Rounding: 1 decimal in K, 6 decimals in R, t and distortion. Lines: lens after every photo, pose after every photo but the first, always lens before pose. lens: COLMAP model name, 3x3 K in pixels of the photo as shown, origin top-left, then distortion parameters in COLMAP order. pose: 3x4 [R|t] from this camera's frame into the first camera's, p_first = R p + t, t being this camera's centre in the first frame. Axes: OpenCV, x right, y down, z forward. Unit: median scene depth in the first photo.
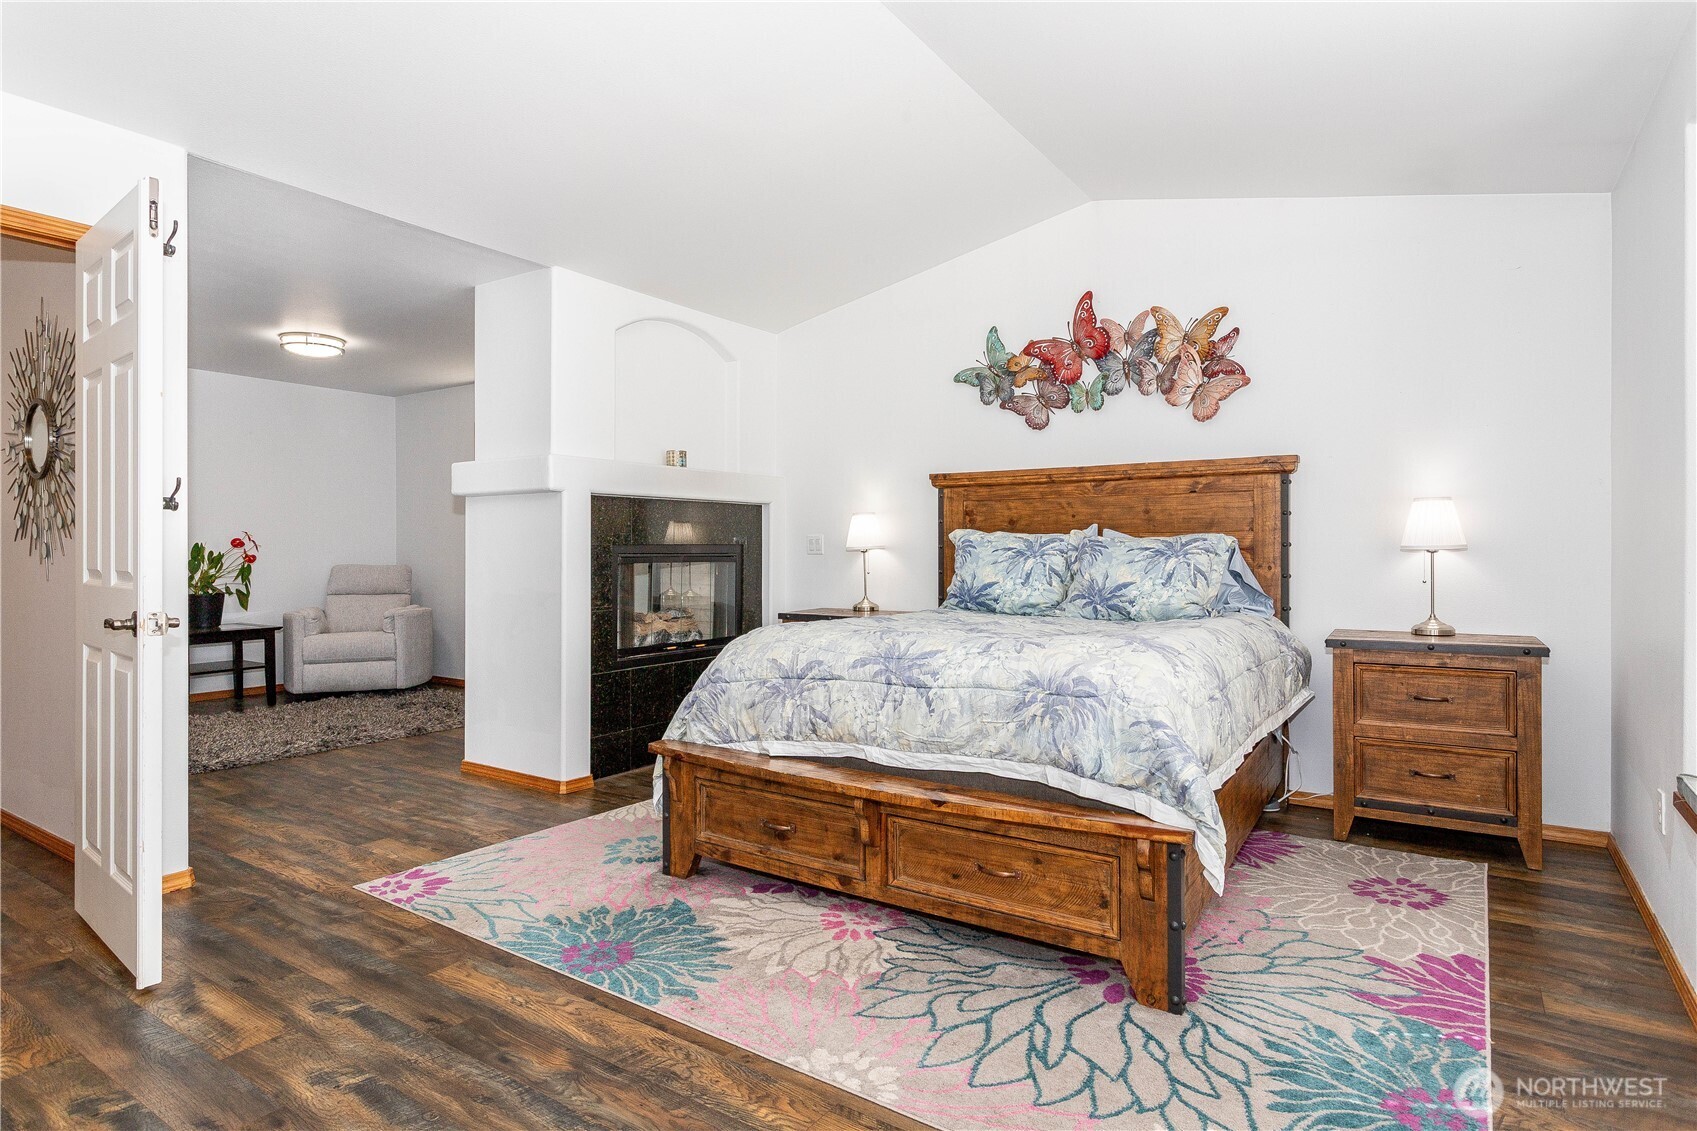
lens RADIAL K [[915.5, 0, 844.8], [0, 915.5, 552.0], [0, 0, 1]] dist [0.000124, 0.003093]
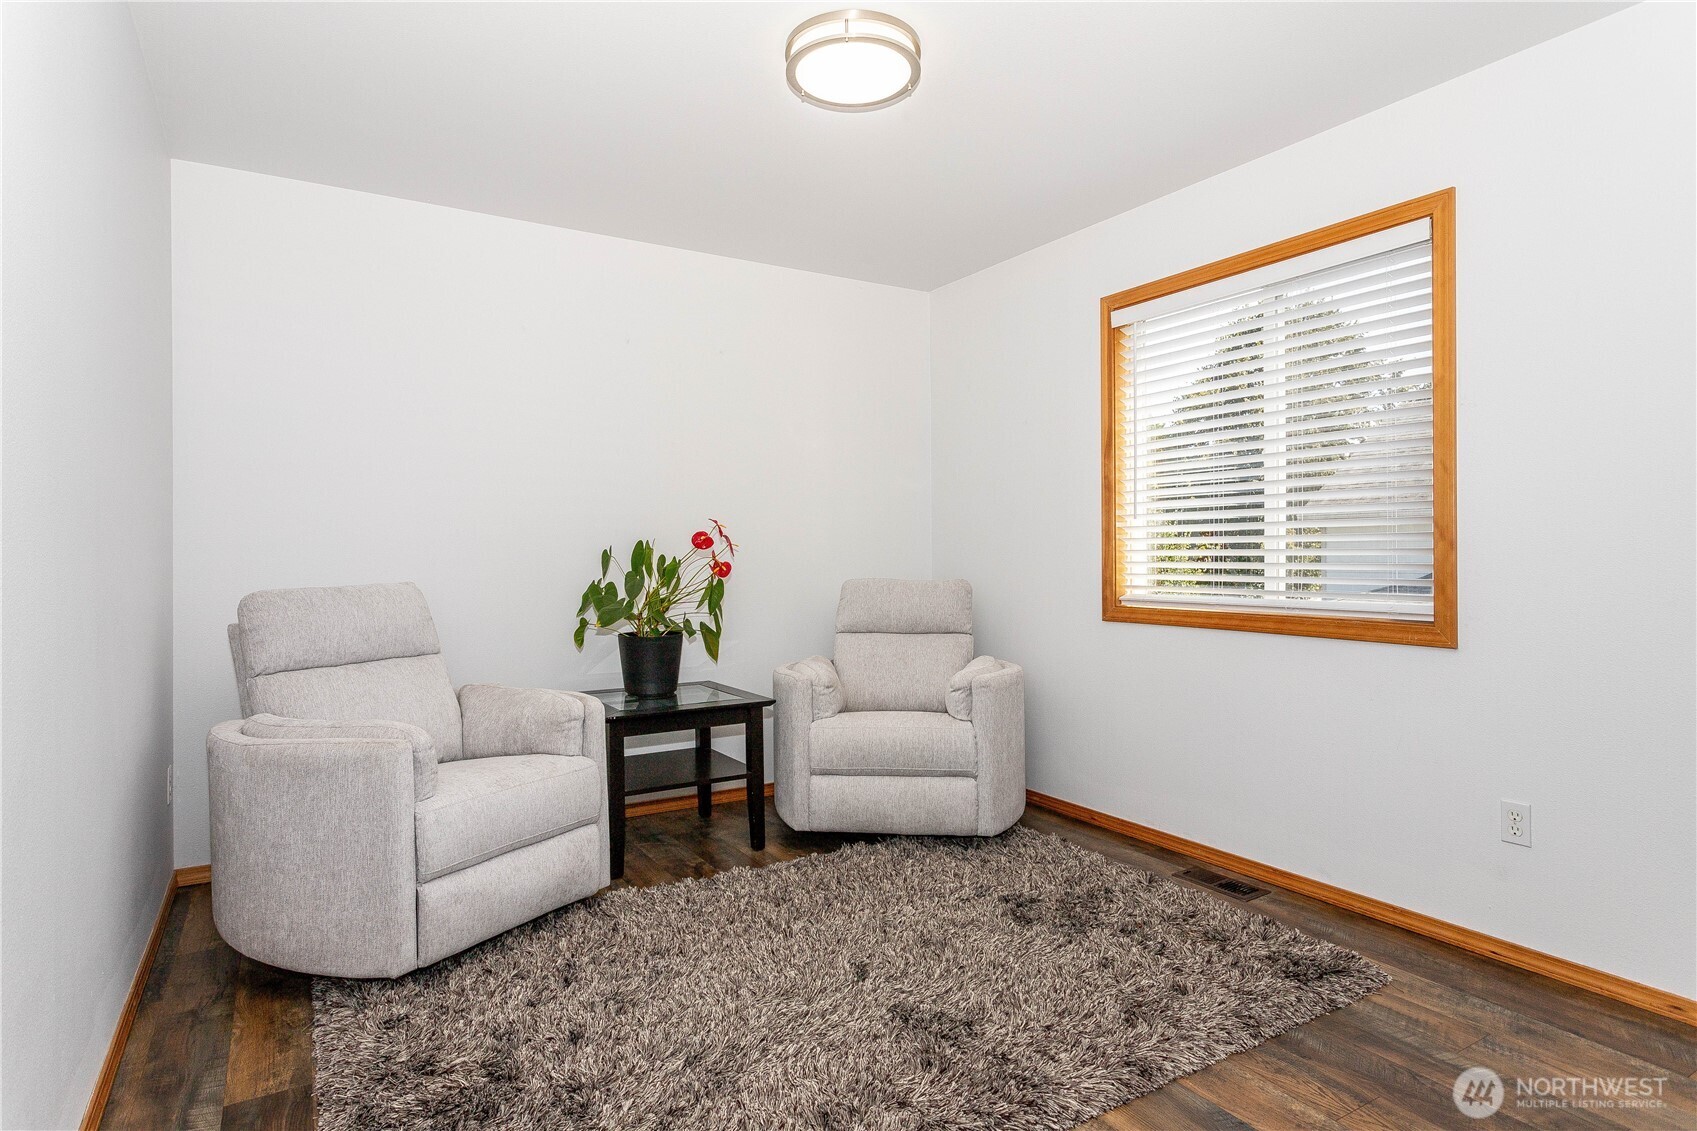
lens RADIAL K [[915.5, 0, 850.8], [0, 915.5, 565.9], [0, 0, 1]] dist [0.000124, 0.003093]
pose [[0.906851, 0.001464, -0.421450, -0.352667], [0.003590, 0.999931, 0.011198, -0.000305], [0.421437, -0.011668, 0.906783, 0.542642]]
